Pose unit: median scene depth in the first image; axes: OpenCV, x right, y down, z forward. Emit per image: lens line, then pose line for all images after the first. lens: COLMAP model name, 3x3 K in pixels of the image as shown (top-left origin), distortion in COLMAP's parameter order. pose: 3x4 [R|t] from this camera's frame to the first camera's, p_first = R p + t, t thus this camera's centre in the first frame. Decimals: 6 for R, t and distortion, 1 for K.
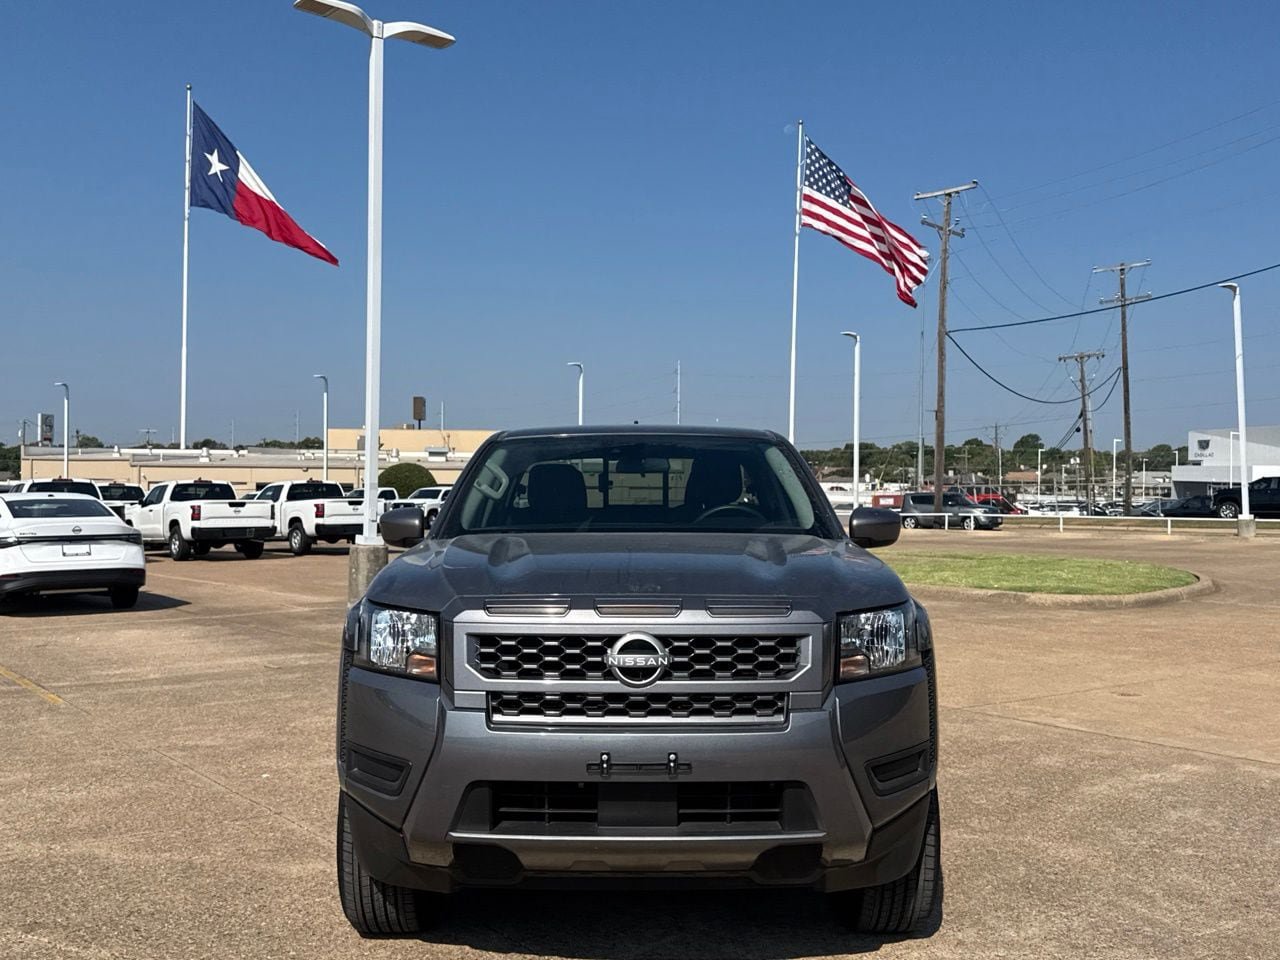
lens RADIAL K [[1257.6, 0, 645.0], [0, 1257.6, 463.8], [0, 0, 1]] dist [0.072911, 0.000000]
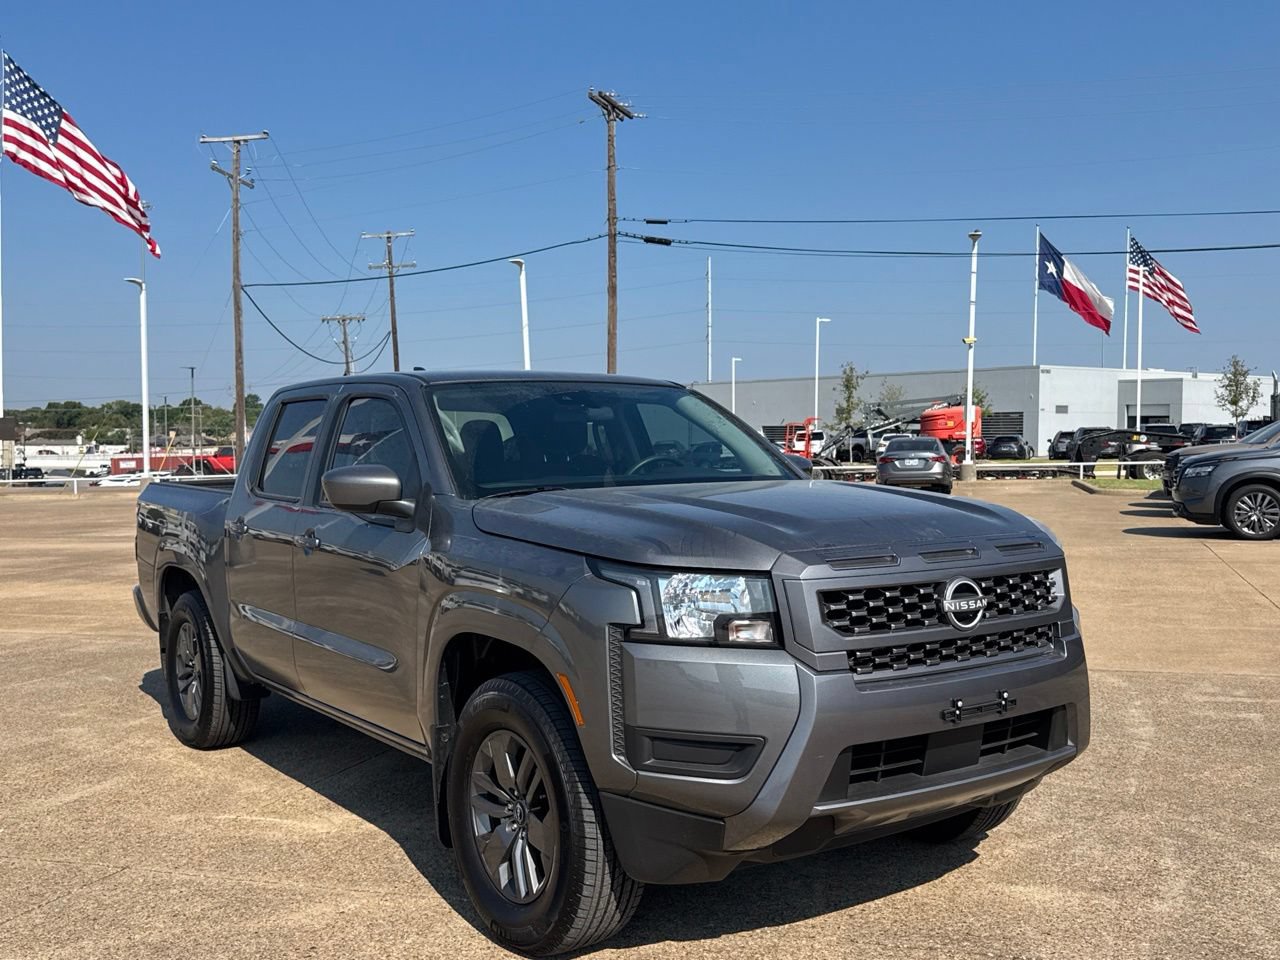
lens RADIAL K [[1260.9, 0, 658.9], [0, 1260.9, 476.1], [0, 0, 1]] dist [0.057319, 0.000000]
pose [[0.821762, -0.026365, 0.569220, -0.534049], [0.003149, 0.999124, 0.041731, 0.009522], [-0.569822, -0.032500, 0.821125, 0.225166]]
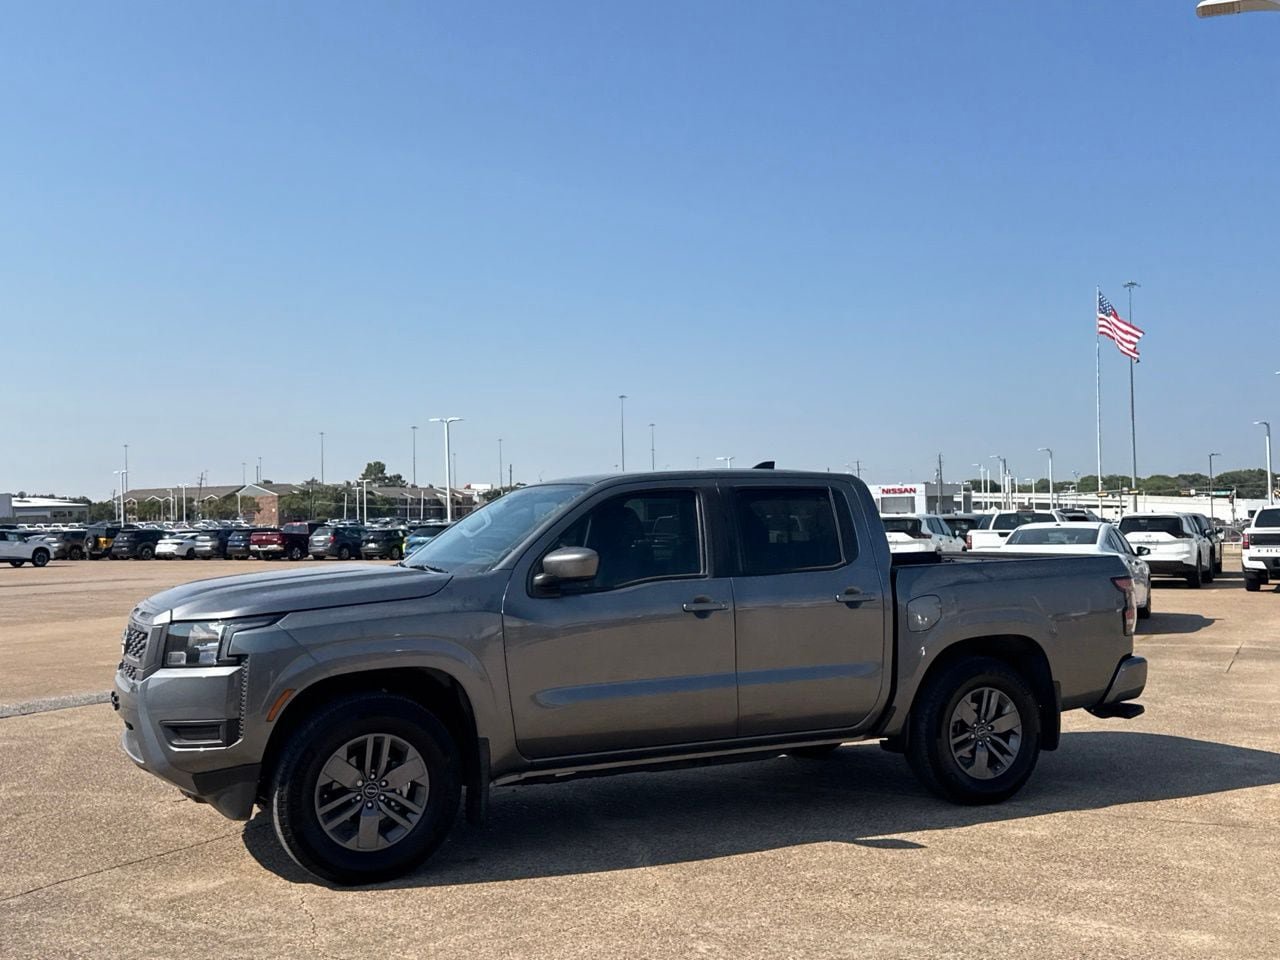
lens RADIAL K [[1260.9, 0, 644.3], [0, 1260.9, 482.9], [0, 0, 1]] dist [0.057319, 0.000000]
pose [[0.421663, -0.035872, -0.906043, 1.264362], [0.033355, 0.999154, -0.024036, 0.008495], [0.906139, -0.020087, 0.422503, 0.635732]]
